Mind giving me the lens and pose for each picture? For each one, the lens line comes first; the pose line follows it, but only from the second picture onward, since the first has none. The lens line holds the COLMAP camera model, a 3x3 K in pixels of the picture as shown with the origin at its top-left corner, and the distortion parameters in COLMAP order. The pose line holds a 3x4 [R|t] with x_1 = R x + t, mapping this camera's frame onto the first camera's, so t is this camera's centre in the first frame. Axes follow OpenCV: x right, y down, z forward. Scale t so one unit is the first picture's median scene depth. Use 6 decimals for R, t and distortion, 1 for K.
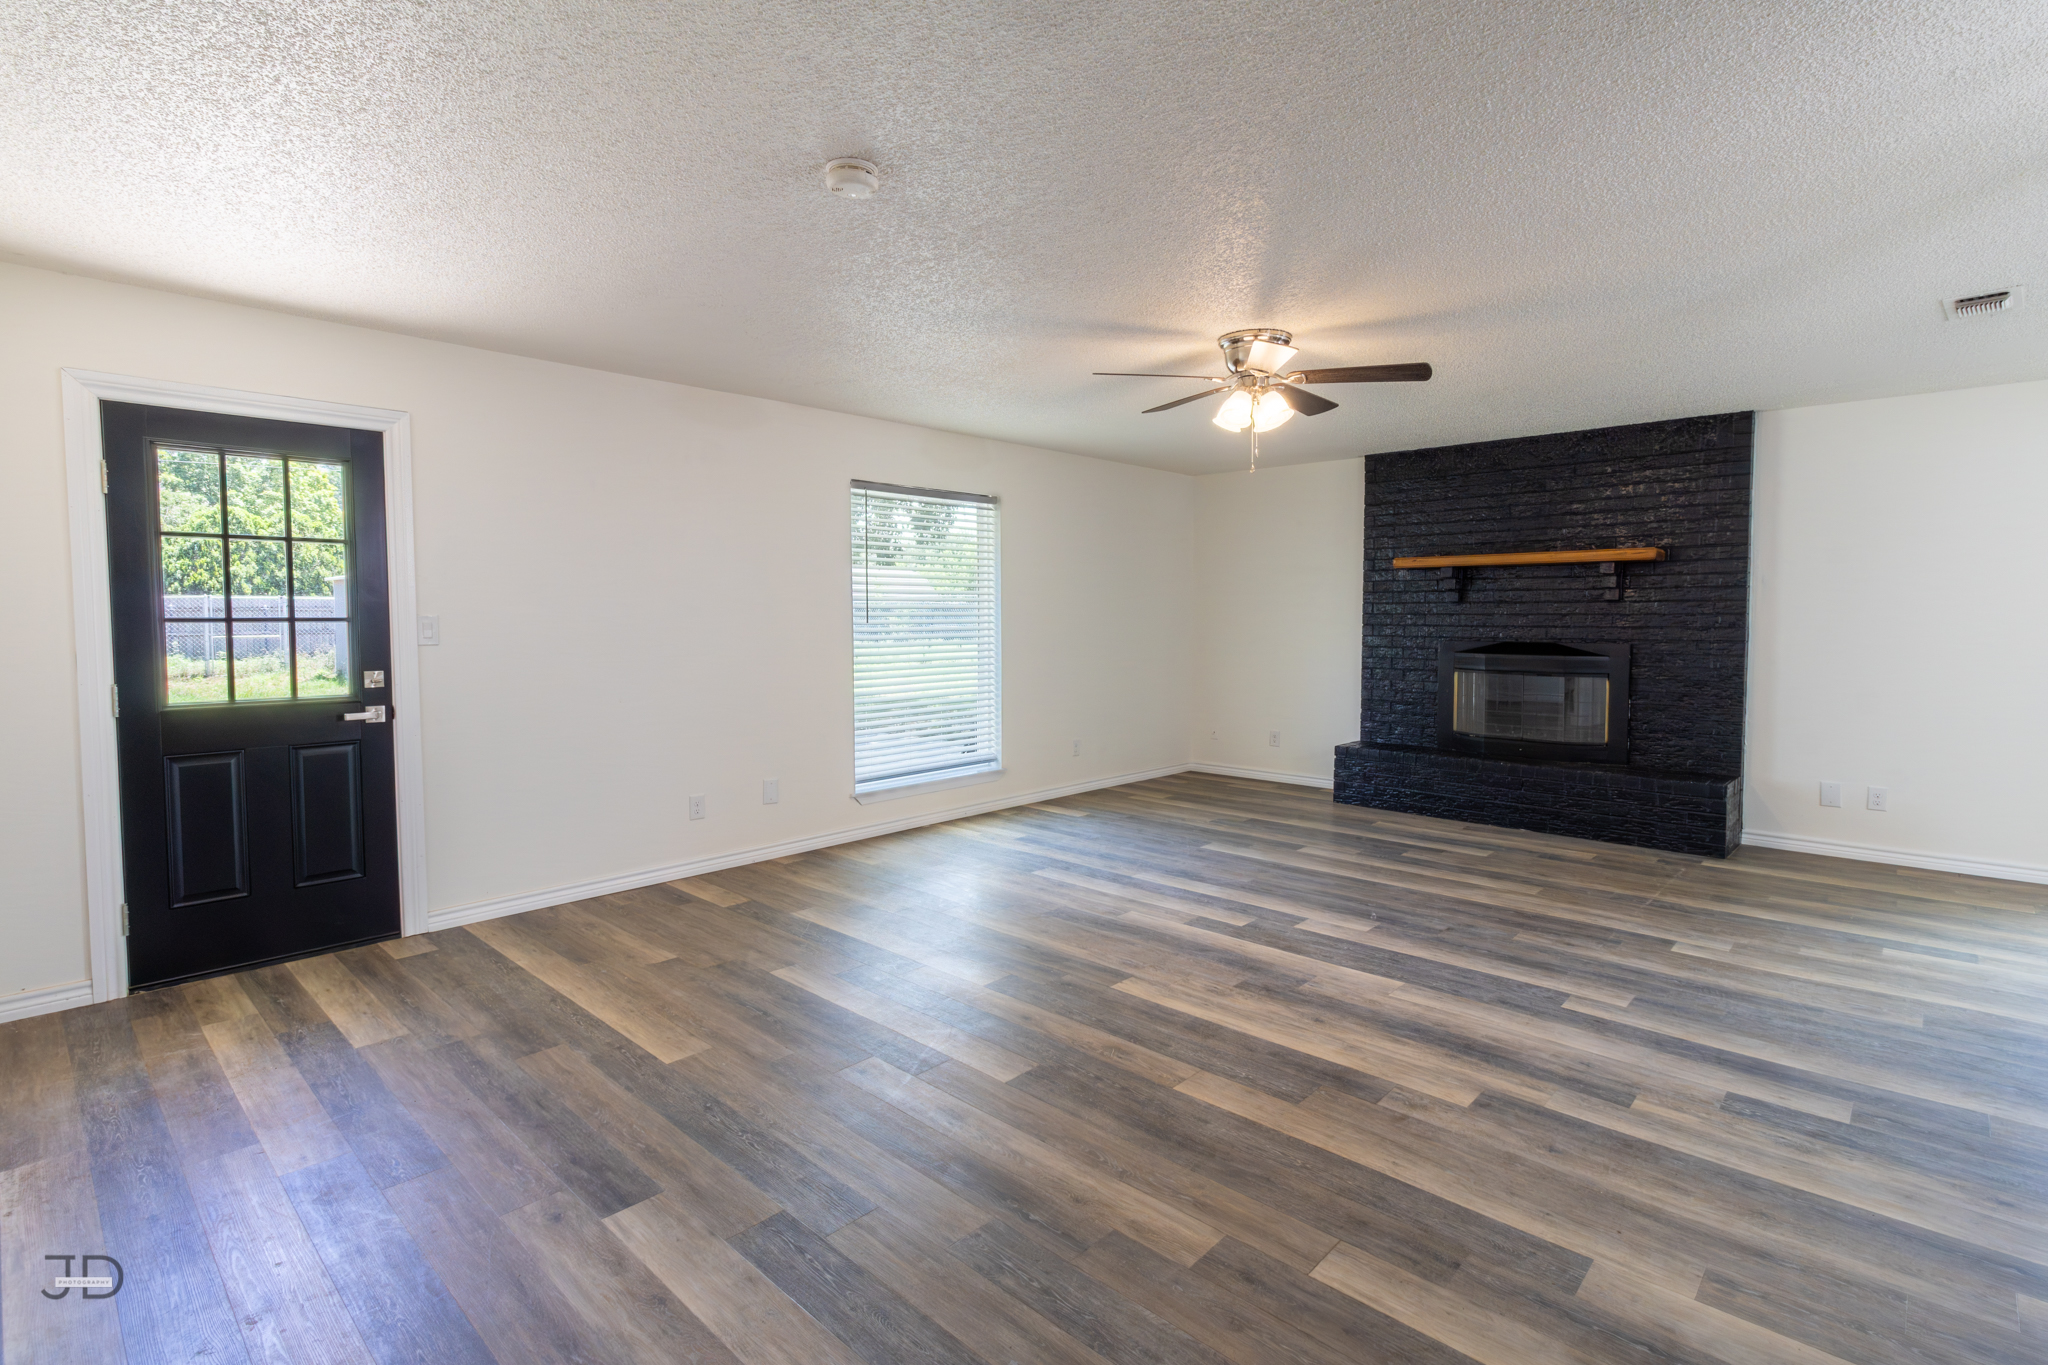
lens RADIAL K [[966.3, 0, 1033.0], [0, 966.3, 660.6], [0, 0, 1]] dist [0.001365, -0.000335]
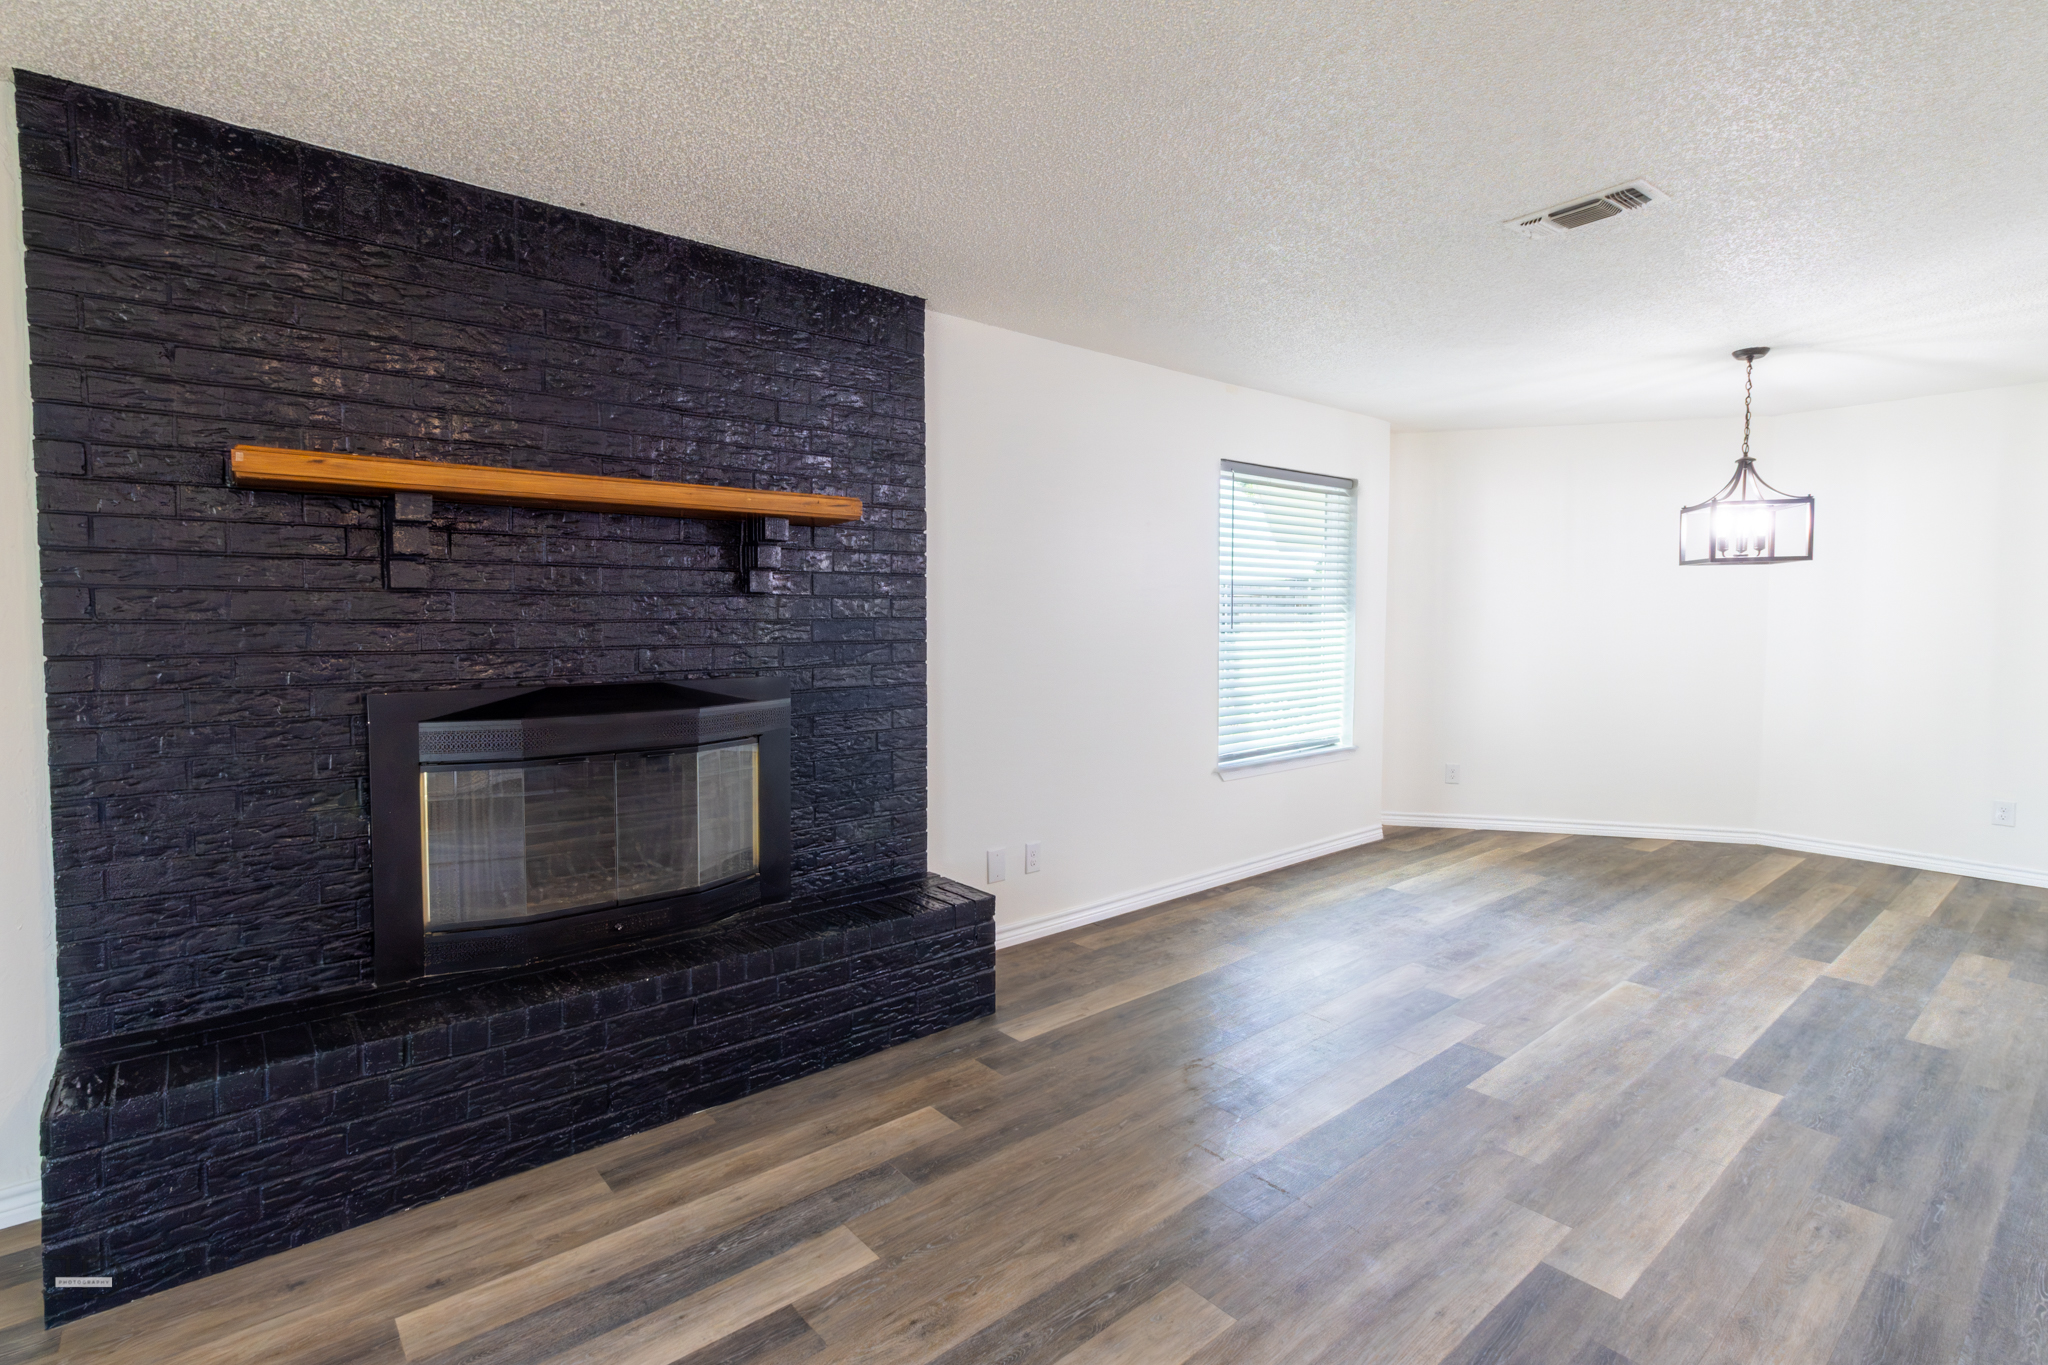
lens RADIAL K [[975.0, 0, 1030.2], [0, 975.0, 658.8], [0, 0, 1]] dist [0.002382, 0.000058]
pose [[0.109556, -0.043553, 0.993026, 0.131458], [0.049995, 0.998017, 0.038256, -0.056049], [-0.992722, 0.045455, 0.111516, 1.121470]]
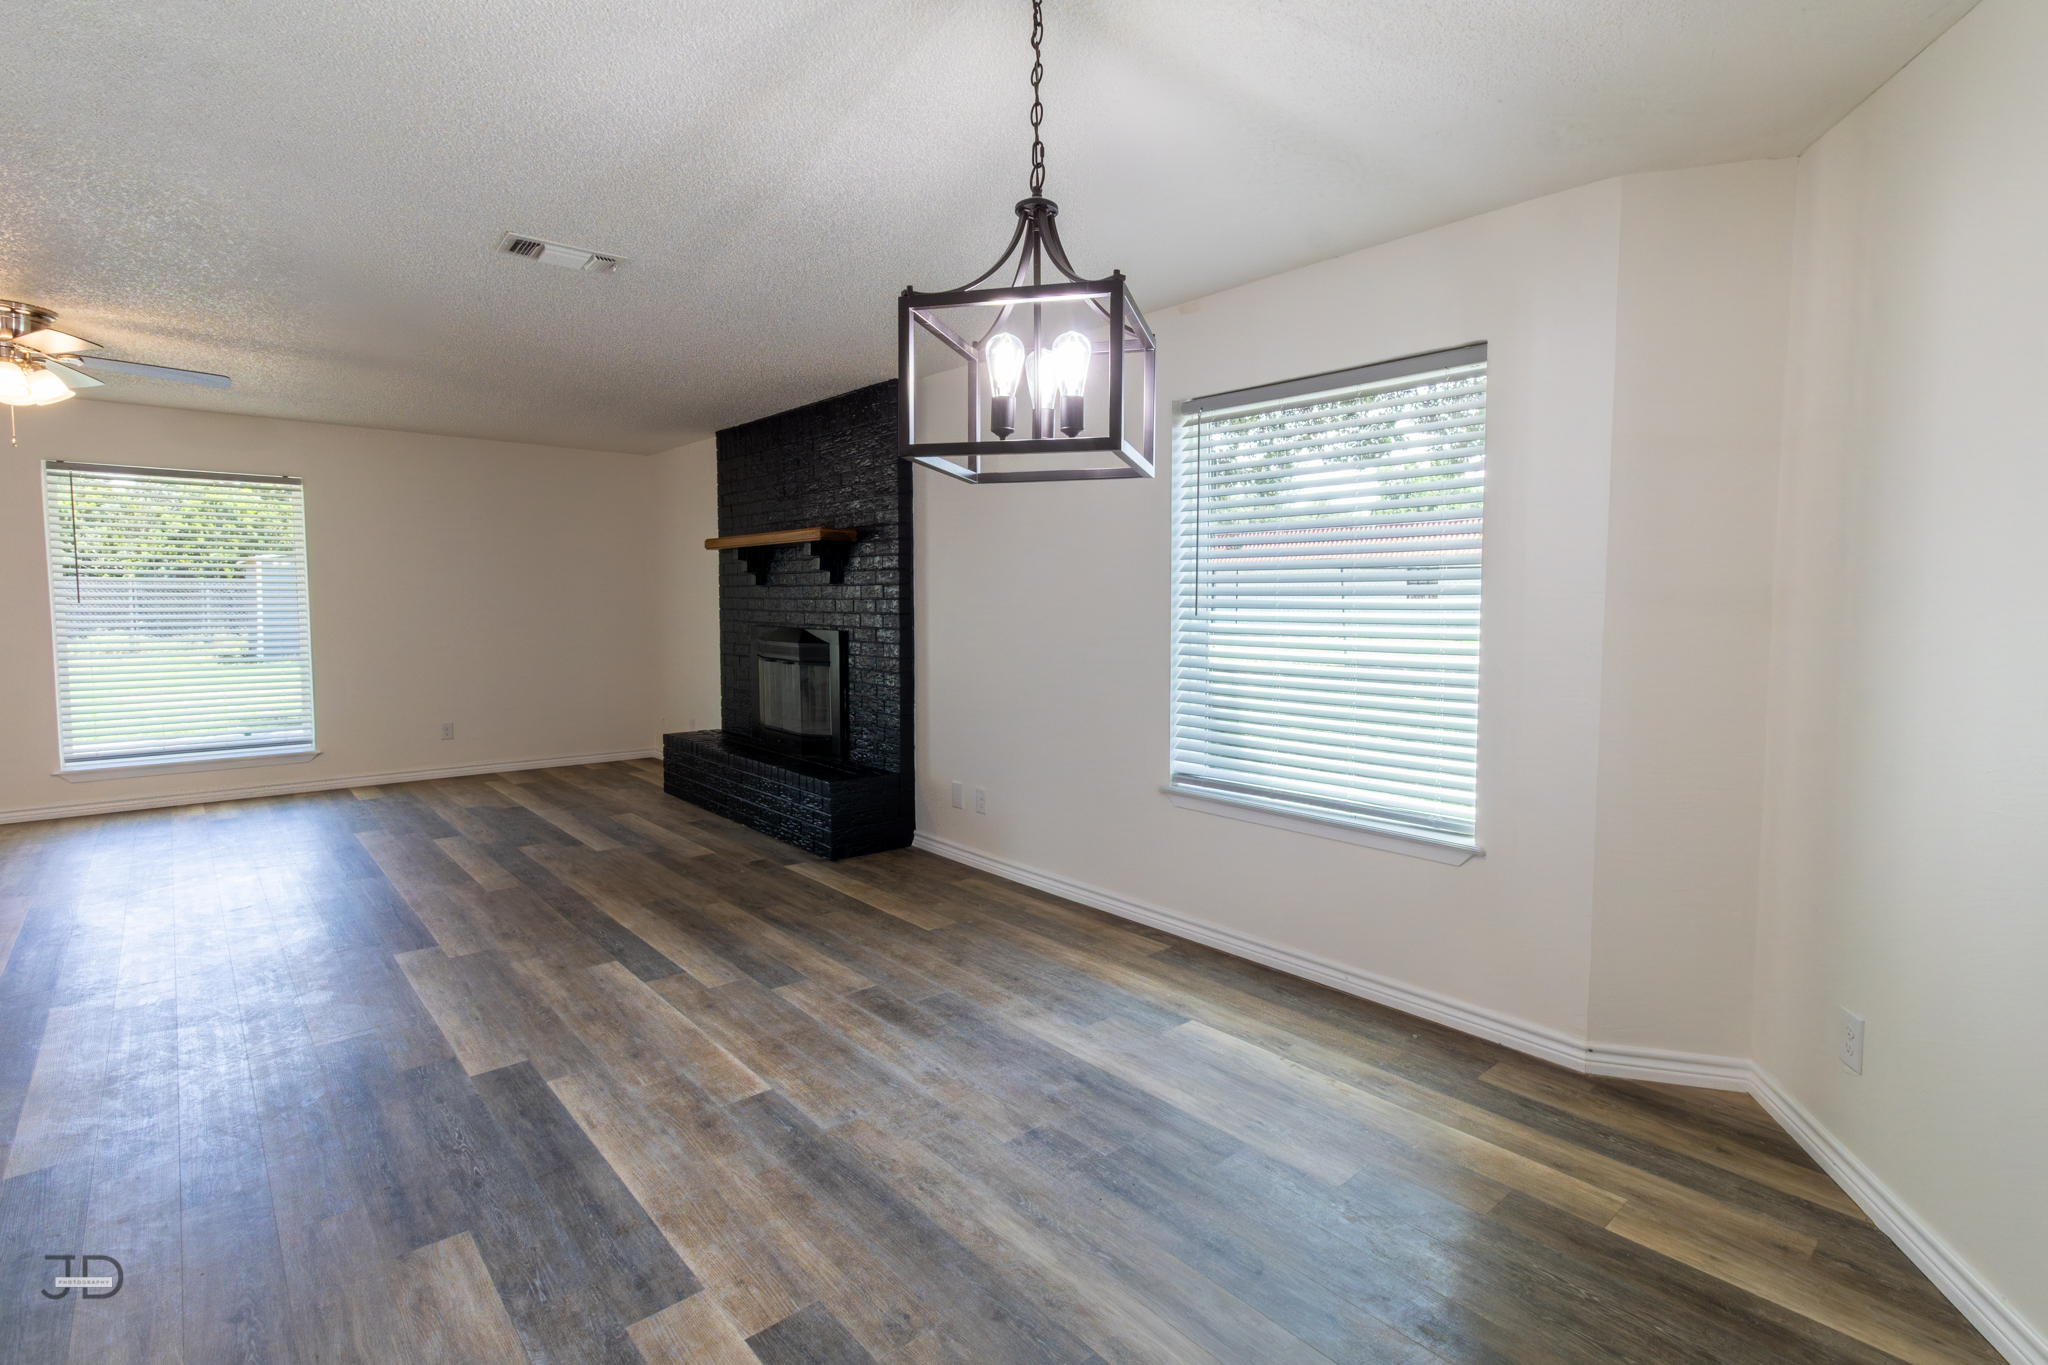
lens RADIAL K [[952.3, 0, 1024.7], [0, 952.3, 658.4], [0, 0, 1]] dist [0.000032, 0.000075]
pose [[0.996195, 0.011204, -0.086429, 1.222544], [-0.009924, 0.999835, 0.015225, -0.008670], [0.086585, -0.014310, 0.996142, 0.128125]]
